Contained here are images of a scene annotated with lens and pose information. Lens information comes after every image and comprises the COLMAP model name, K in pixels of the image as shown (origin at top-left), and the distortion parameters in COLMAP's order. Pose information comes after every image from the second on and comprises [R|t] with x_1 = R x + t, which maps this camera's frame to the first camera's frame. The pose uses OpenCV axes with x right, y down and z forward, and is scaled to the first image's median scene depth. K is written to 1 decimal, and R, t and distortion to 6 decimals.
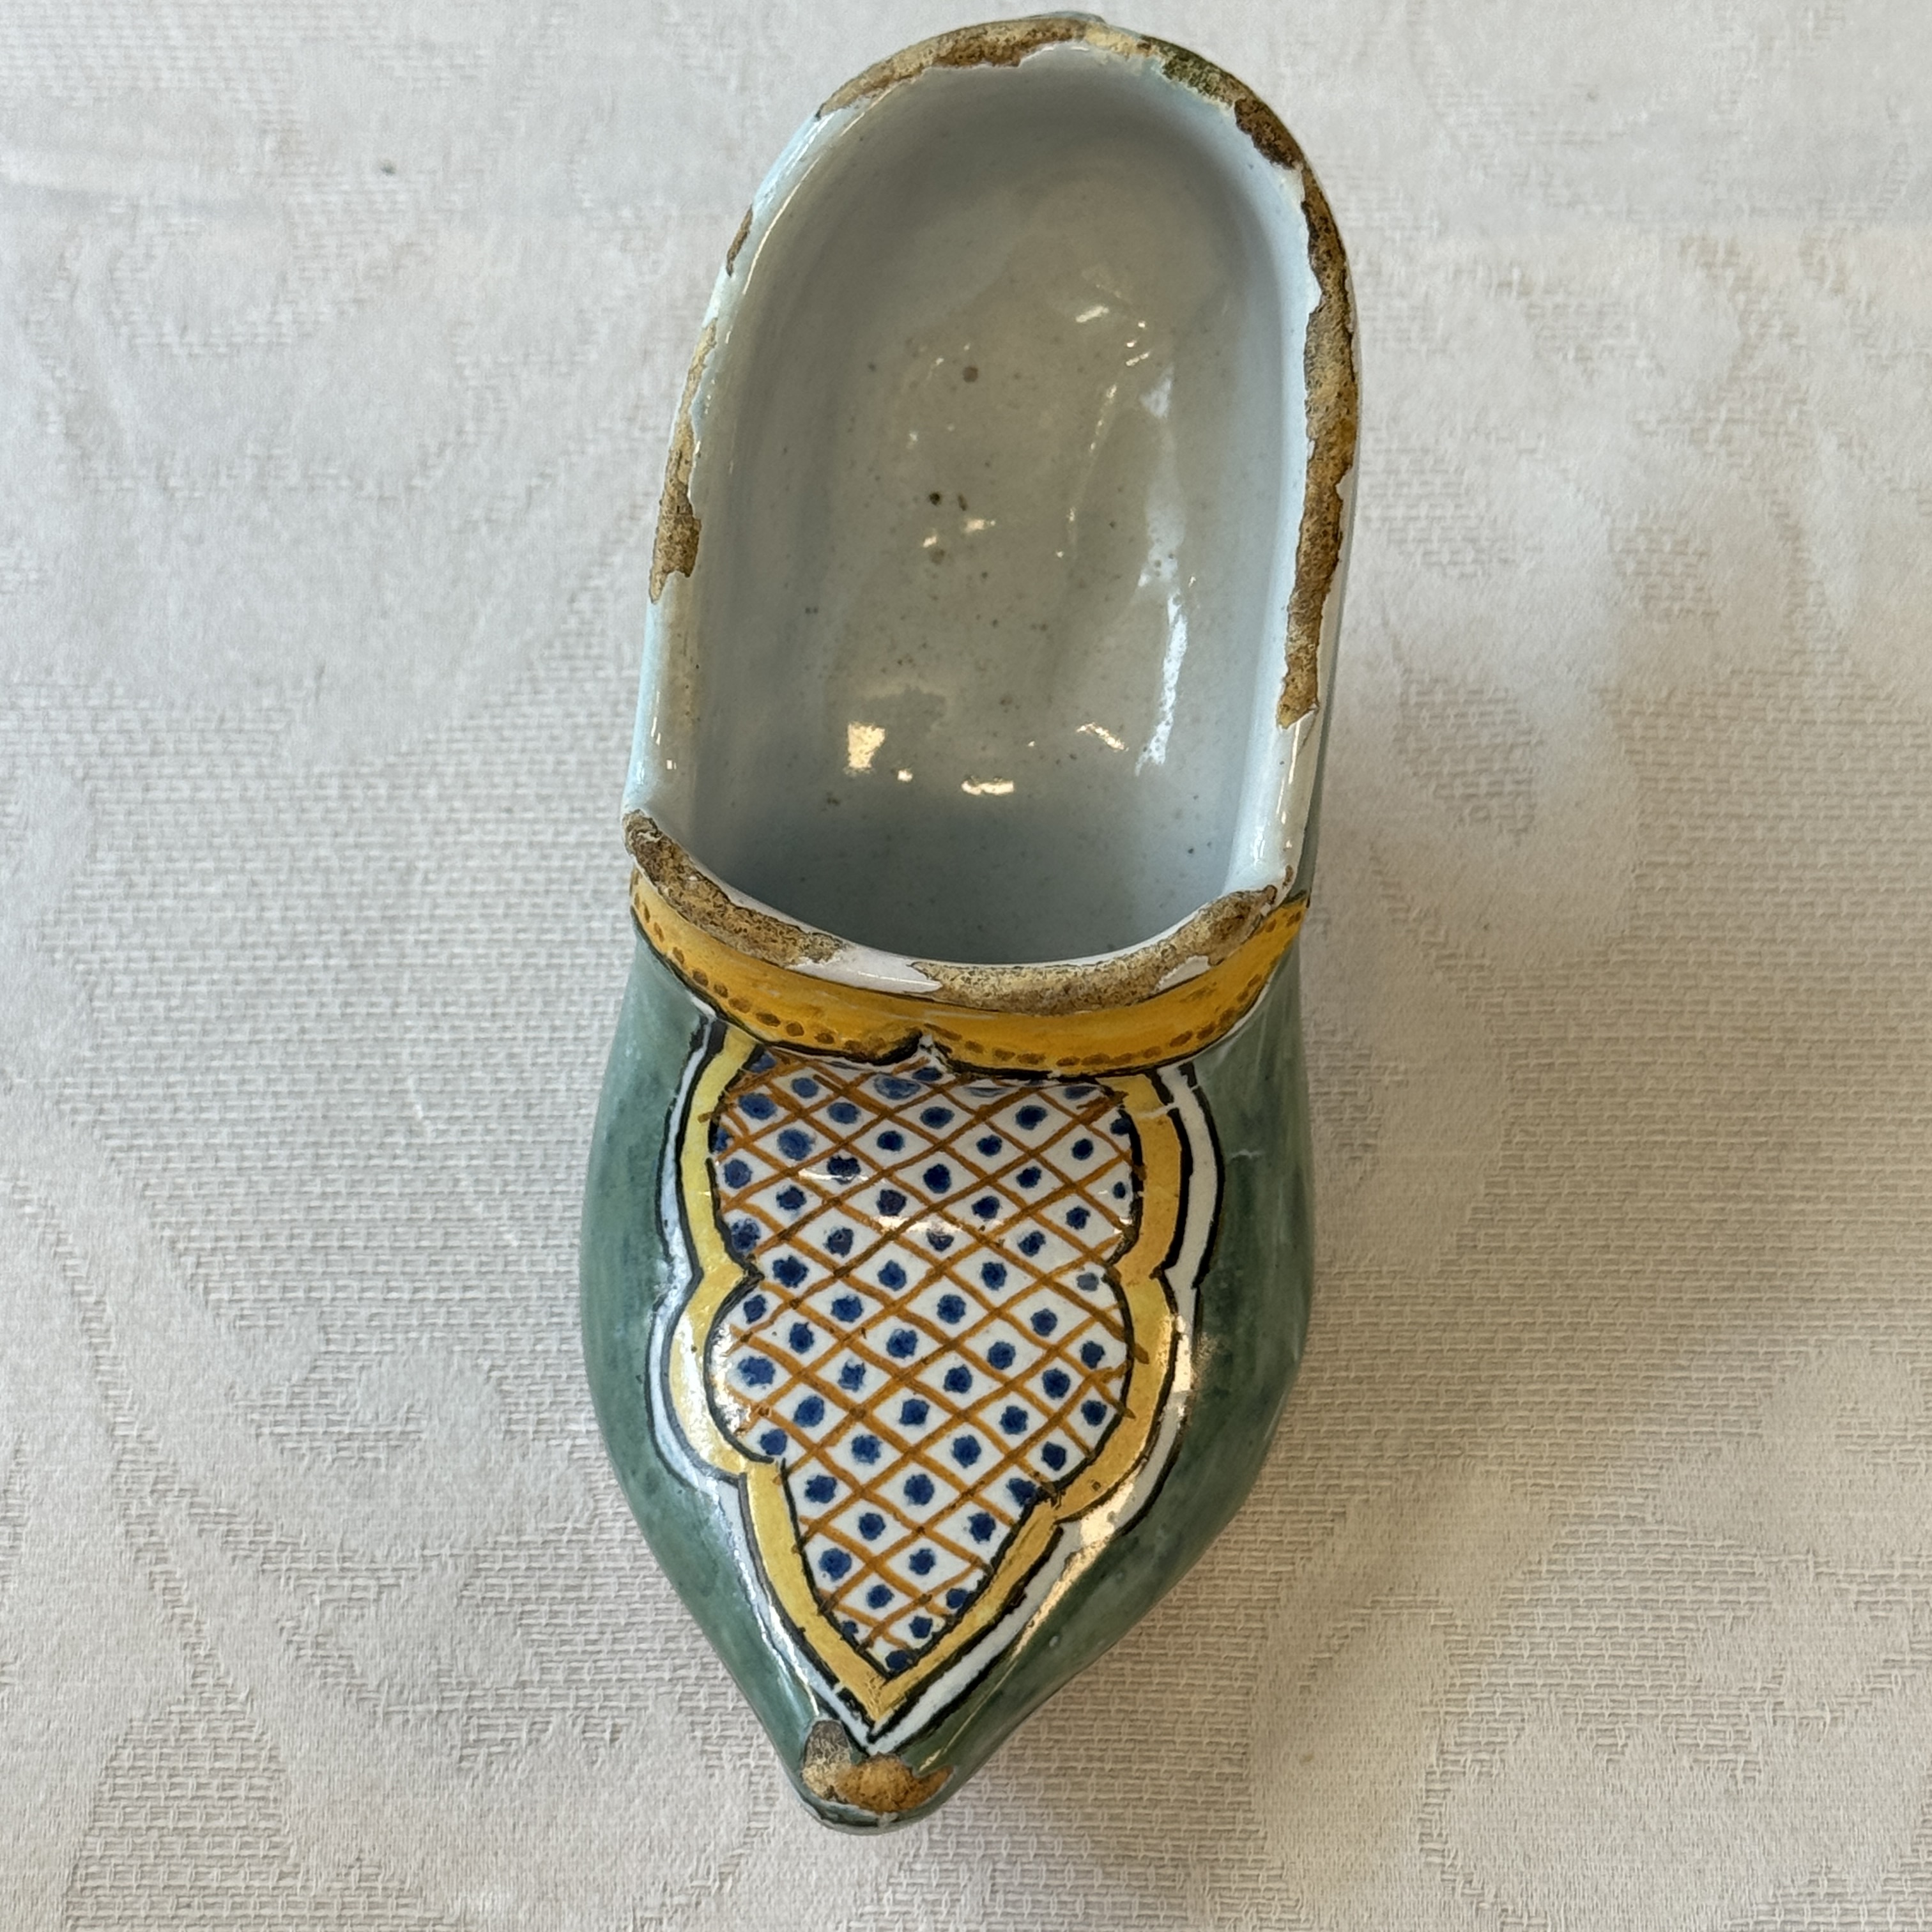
lens RADIAL K [[4979.3, 0, 966.0], [0, 4979.3, 966.0], [0, 0, 1]] dist [0.114000, 0.048469]
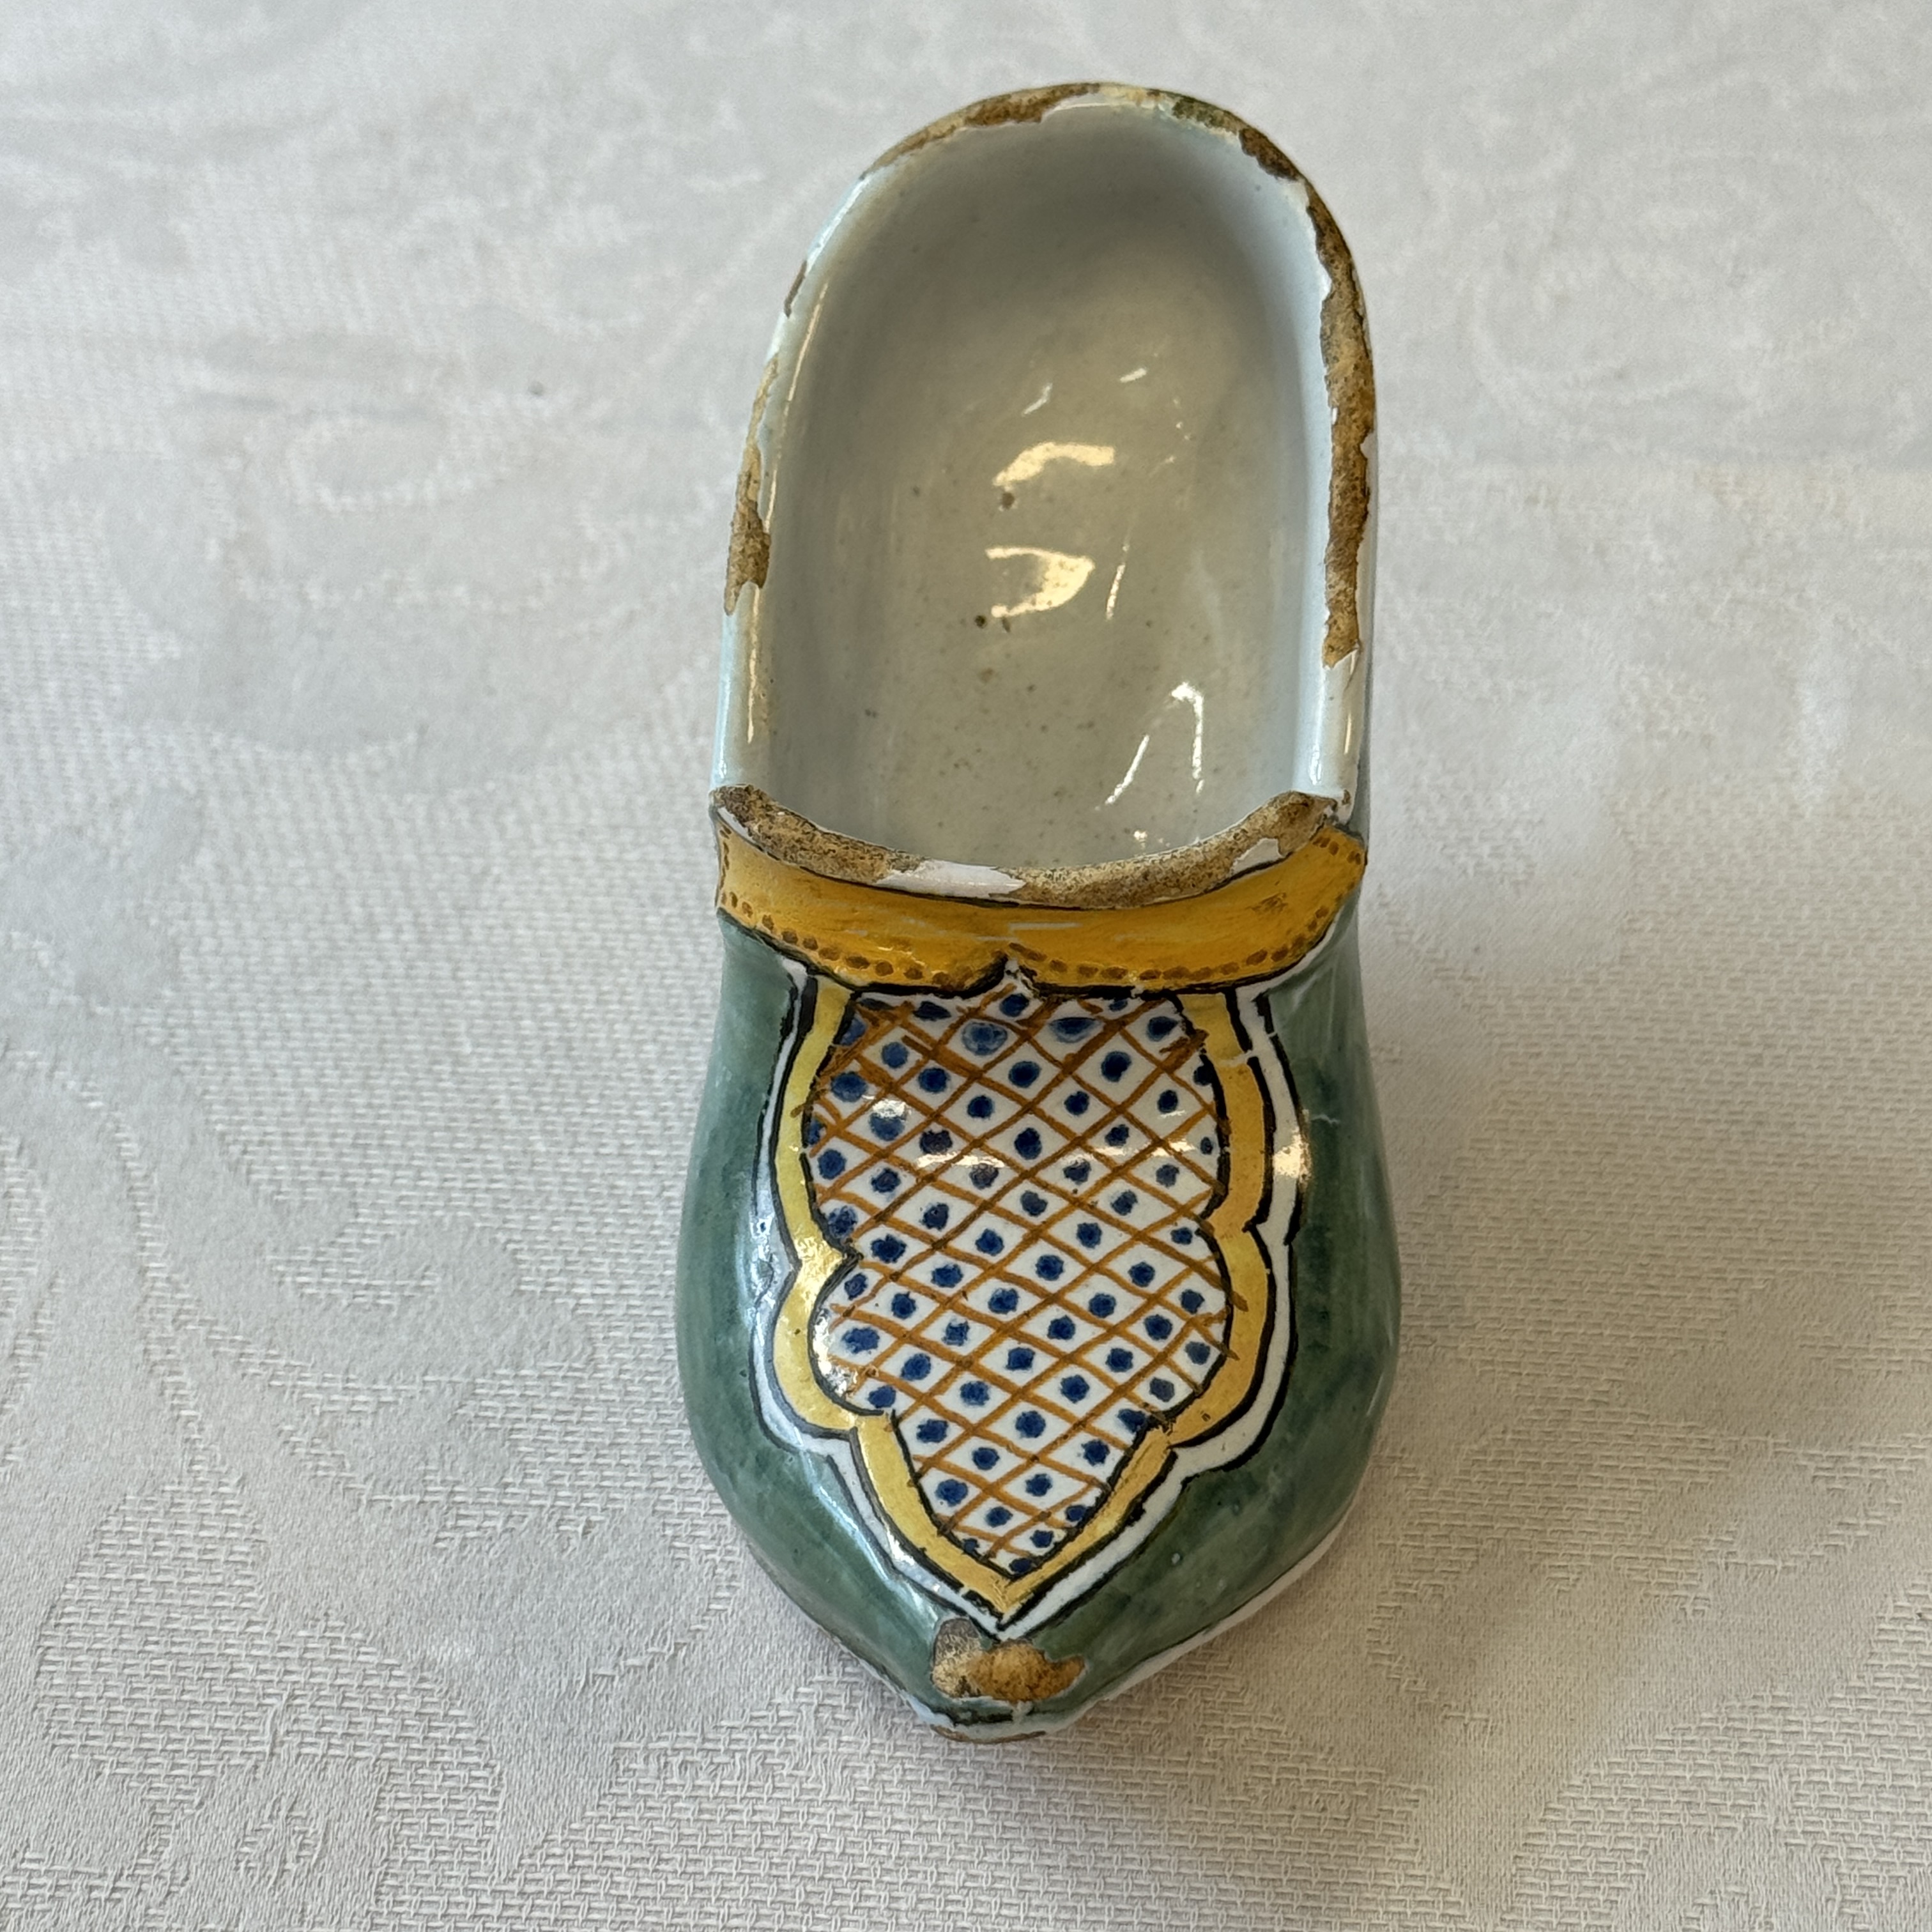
lens RADIAL K [[4979.3, 0, 966.0], [0, 4979.3, 966.0], [0, 0, 1]] dist [0.114000, 0.048469]
pose [[0.998221, -0.053464, 0.026407, -0.043873], [0.059327, 0.935017, -0.349604, 0.368439], [-0.006000, 0.350549, 0.936525, 0.029211]]
